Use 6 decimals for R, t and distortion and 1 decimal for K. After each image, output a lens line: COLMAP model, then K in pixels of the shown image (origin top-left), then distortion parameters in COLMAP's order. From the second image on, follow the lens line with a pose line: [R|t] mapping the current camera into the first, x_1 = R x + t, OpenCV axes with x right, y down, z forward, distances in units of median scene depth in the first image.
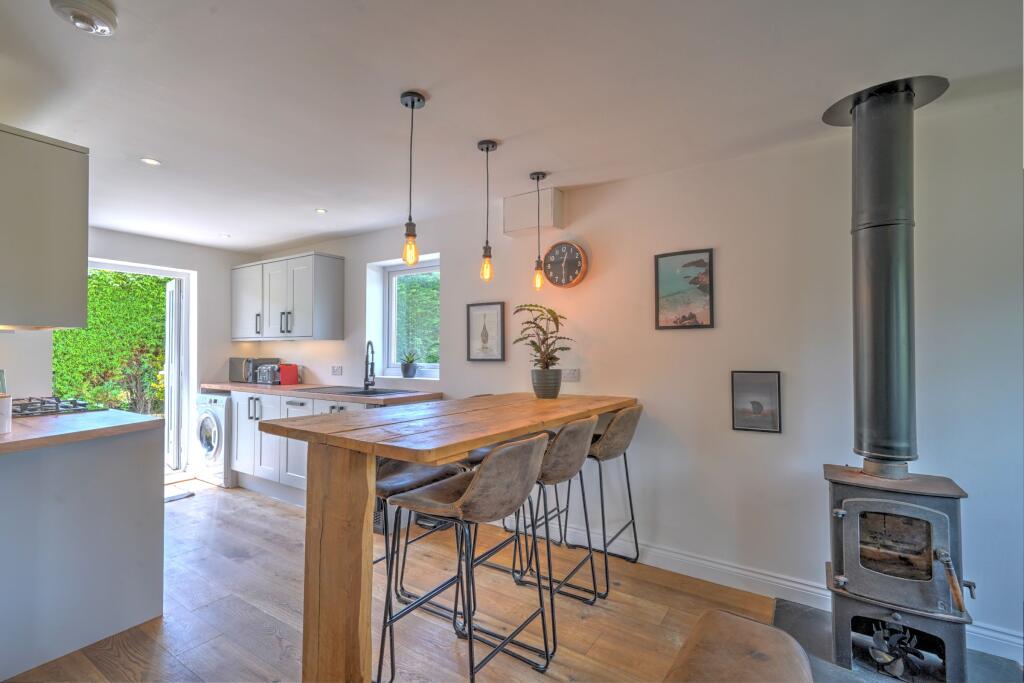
lens RADIAL K [[468.4, 0, 510.7], [0, 468.4, 343.5], [0, 0, 1]] dist [0.013889, -0.000350]
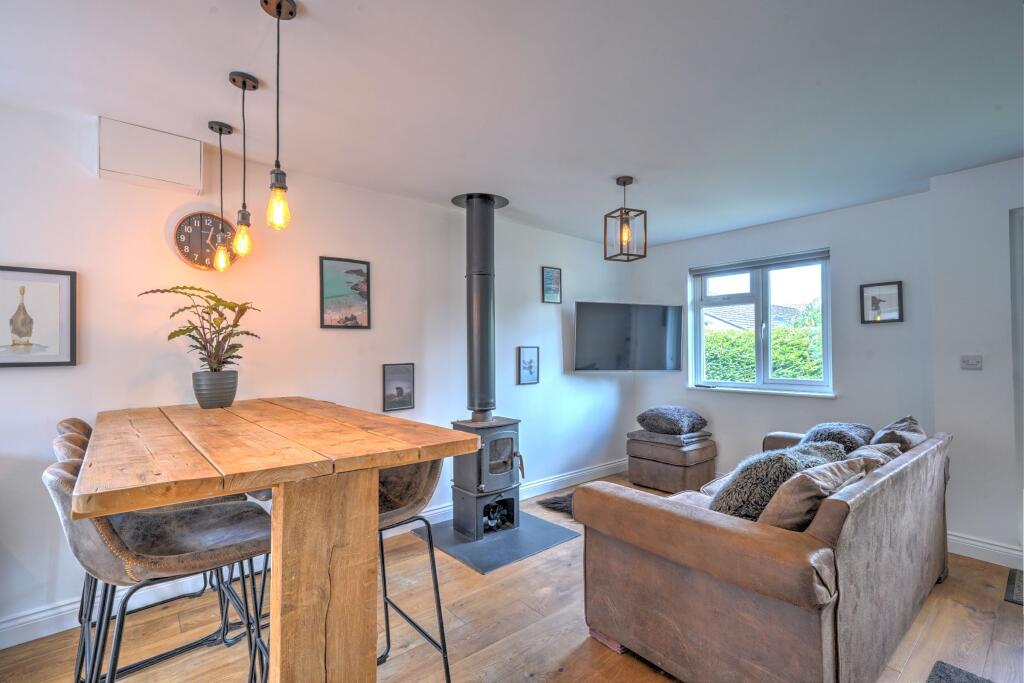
lens RADIAL K [[468.4, 0, 510.7], [0, 468.4, 343.5], [0, 0, 1]] dist [0.013889, -0.000350]
pose [[0.274804, 0.014179, 0.961396, -0.459216], [-0.005932, 0.999897, -0.013051, 0.012701], [-0.961482, -0.002117, 0.274860, 0.247827]]
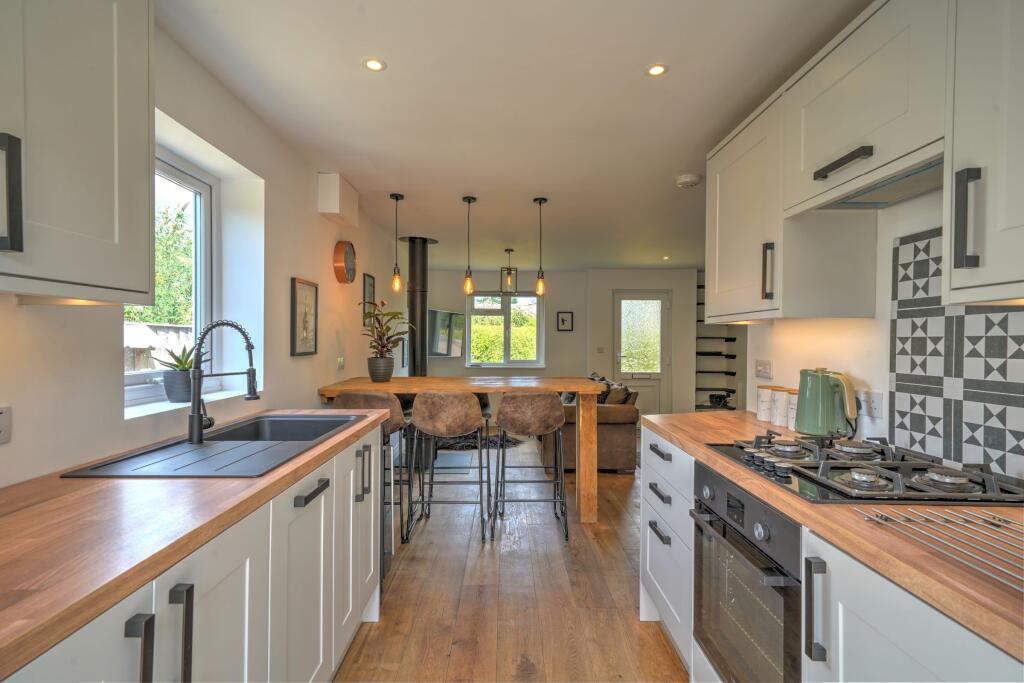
lens RADIAL K [[496.3, 0, 509.6], [0, 496.3, 343.4], [0, 0, 1]] dist [0.014947, 0.000371]
pose [[-0.566533, -0.009754, 0.823981, -0.933994], [-0.018425, 0.999830, -0.000833, 0.012128], [-0.823833, -0.015653, -0.566616, 1.189227]]
